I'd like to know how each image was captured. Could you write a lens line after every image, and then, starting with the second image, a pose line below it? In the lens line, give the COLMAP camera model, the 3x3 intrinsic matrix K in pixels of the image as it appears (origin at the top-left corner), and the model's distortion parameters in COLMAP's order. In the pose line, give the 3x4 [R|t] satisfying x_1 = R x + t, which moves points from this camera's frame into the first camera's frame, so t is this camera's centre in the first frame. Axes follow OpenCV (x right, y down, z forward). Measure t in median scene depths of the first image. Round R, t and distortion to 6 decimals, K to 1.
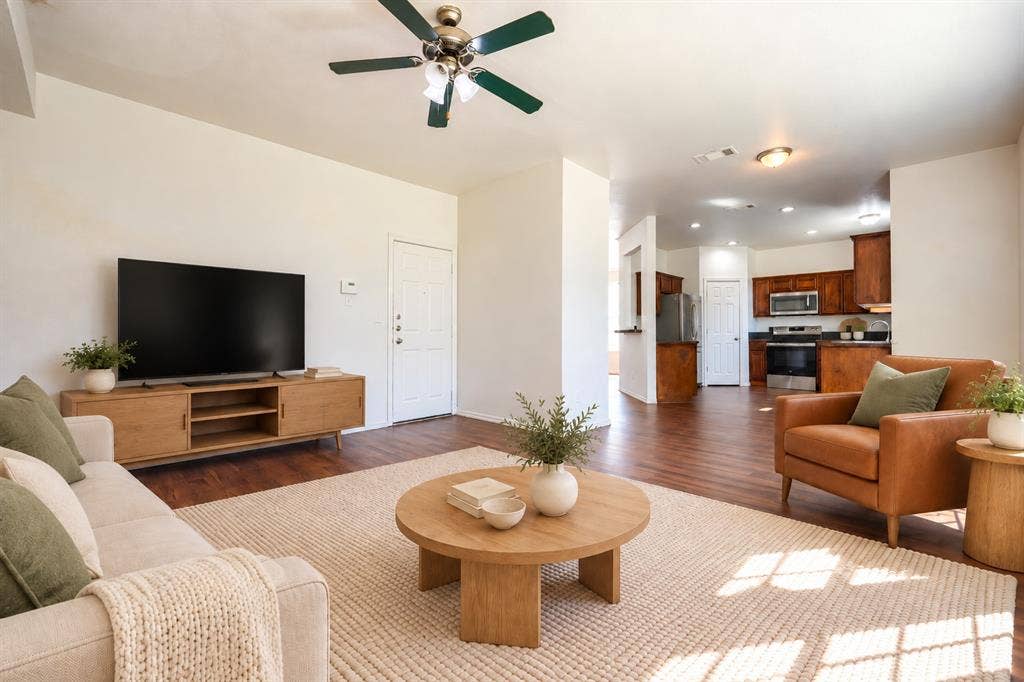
lens RADIAL K [[454.6, 0, 493.1], [0, 454.6, 325.4], [0, 0, 1]] dist [-0.000234, -0.000045]
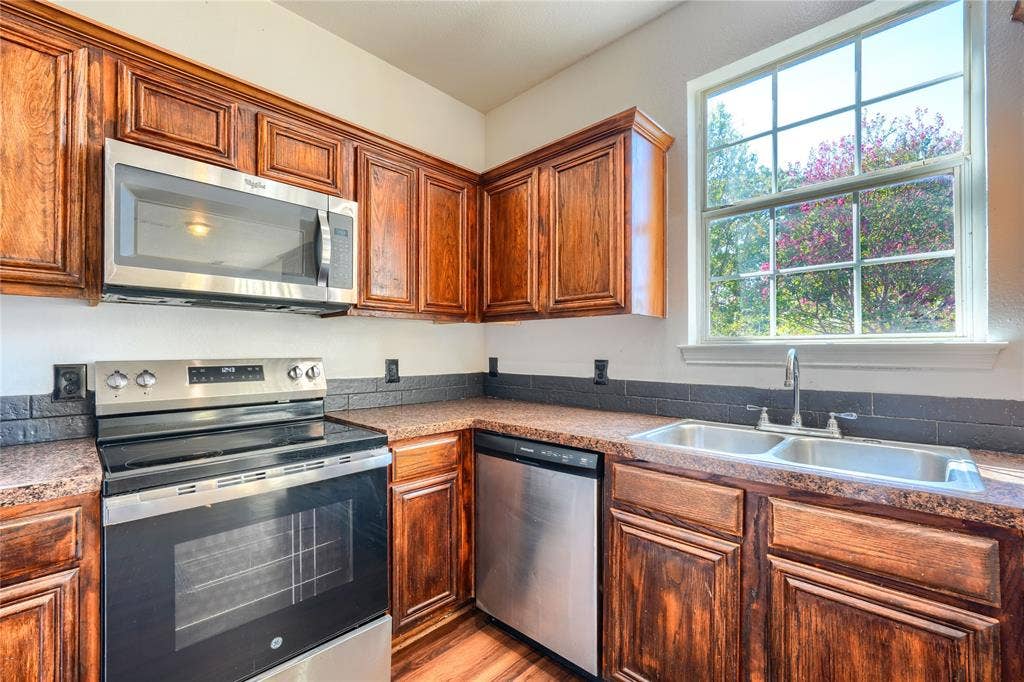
lens RADIAL K [[428.8, 0, 490.8], [0, 428.8, 350.2], [0, 0, 1]] dist [-0.001087, 0.000327]
pose [[0.056162, 0.006935, 0.998398, 0.482959], [-0.014149, 0.999881, -0.006150, -0.002966], [-0.998321, -0.013781, 0.056254, 0.874598]]
